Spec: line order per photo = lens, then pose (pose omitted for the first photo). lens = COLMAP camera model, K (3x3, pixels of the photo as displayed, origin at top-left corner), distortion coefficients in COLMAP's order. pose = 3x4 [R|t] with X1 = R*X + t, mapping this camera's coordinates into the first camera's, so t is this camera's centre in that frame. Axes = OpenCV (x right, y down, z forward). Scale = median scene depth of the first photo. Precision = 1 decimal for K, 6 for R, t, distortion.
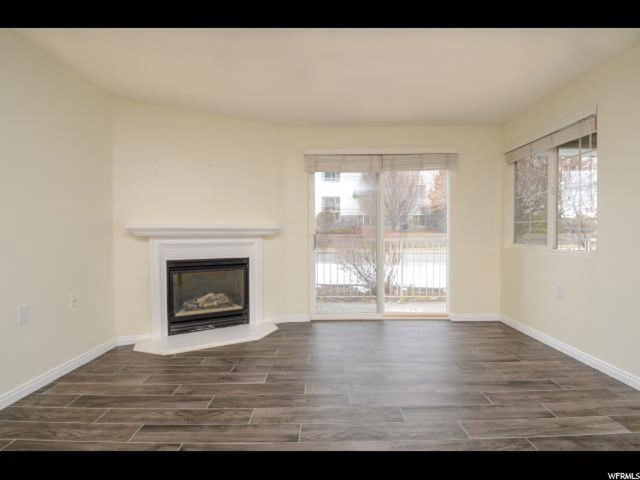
lens RADIAL K [[293.4, 0, 329.2], [0, 293.4, 241.4], [0, 0, 1]] dist [0.002832, -0.008662]
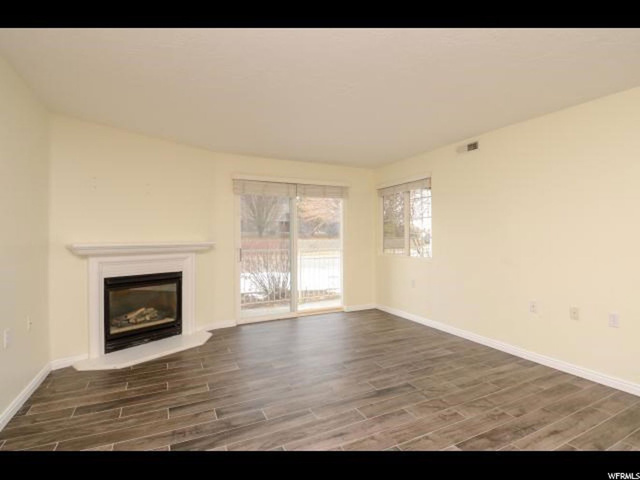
lens RADIAL K [[320.5, 0, 320.0], [0, 320.5, 240.0], [0, 0, 1]] dist [-0.013023, -0.001125]
pose [[0.901419, -0.006196, 0.432903, -0.328882], [0.015491, 0.999719, -0.017948, -0.030979], [-0.432670, 0.022885, 0.901262, -0.273084]]
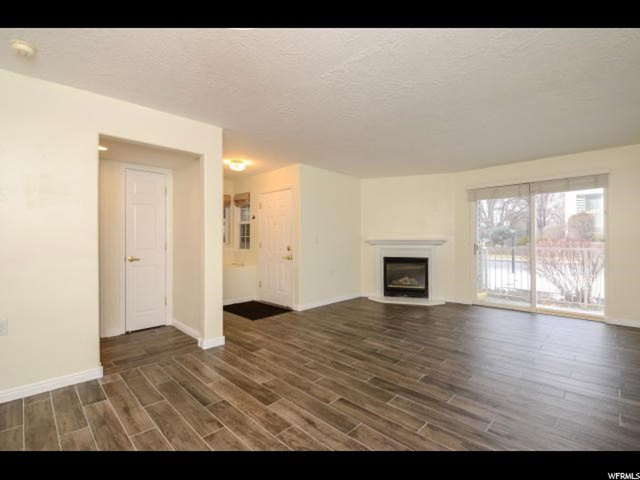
lens RADIAL K [[298.6, 0, 320.0], [0, 298.6, 240.0], [0, 0, 1]] dist [-0.001837, -0.000535]
pose [[0.692834, 0.000079, -0.721097, 0.515953], [-0.021254, 0.999568, -0.020311, 0.004831], [0.720784, 0.029398, 0.692536, -0.599193]]
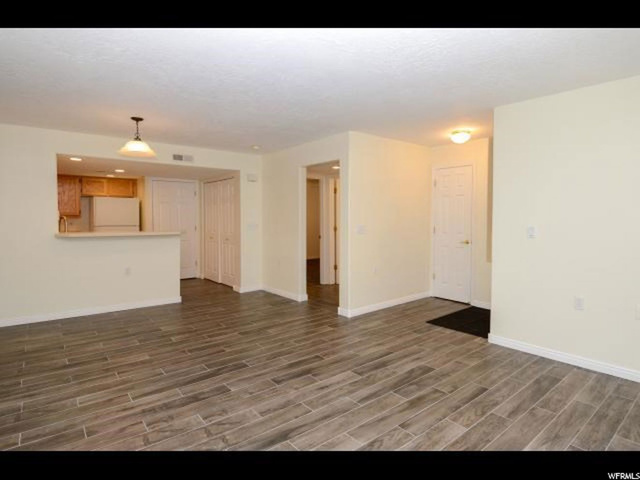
lens RADIAL K [[333.9, 0, 322.2], [0, 333.9, 235.3], [0, 0, 1]] dist [0.000511, -0.000379]
pose [[-0.783884, 0.032834, -0.620039, 0.444505], [-0.020118, 0.996733, 0.078216, -0.082942], [0.620581, 0.073786, -0.780663, 0.856620]]
